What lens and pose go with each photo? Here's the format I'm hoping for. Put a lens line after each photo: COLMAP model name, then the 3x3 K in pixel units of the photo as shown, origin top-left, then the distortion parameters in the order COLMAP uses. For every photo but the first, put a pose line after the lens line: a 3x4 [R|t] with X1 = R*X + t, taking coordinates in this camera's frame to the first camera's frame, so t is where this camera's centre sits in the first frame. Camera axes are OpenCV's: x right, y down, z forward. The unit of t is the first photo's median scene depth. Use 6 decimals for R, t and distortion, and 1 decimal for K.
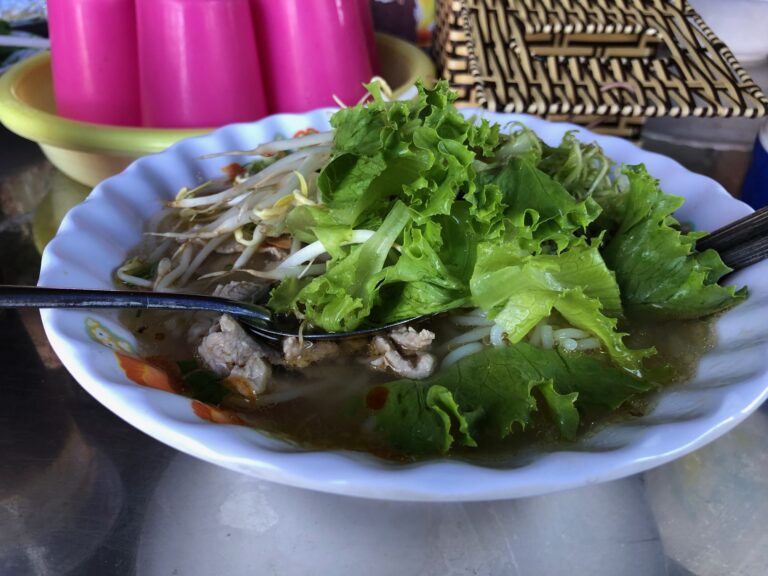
lens RADIAL K [[631.5, 0, 385.8], [0, 631.5, 288.9], [0, 0, 1]] dist [0.002780, -0.005194]
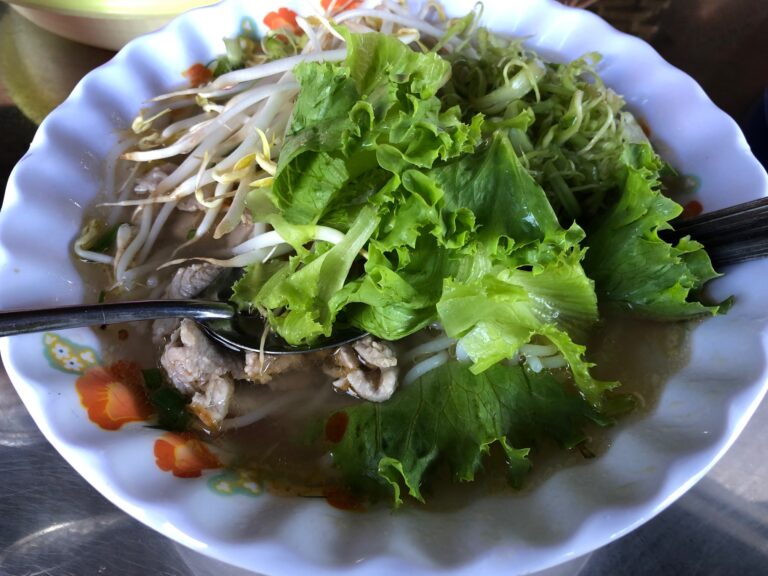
lens RADIAL K [[631.5, 0, 382.1], [0, 631.5, 287.8], [0, 0, 1]] dist [0.002780, -0.005194]
pose [[0.999628, 0.018957, -0.019610, 0.069102], [-0.010496, 0.930976, 0.364930, -0.375571], [0.025174, -0.364589, 0.930828, 0.120004]]
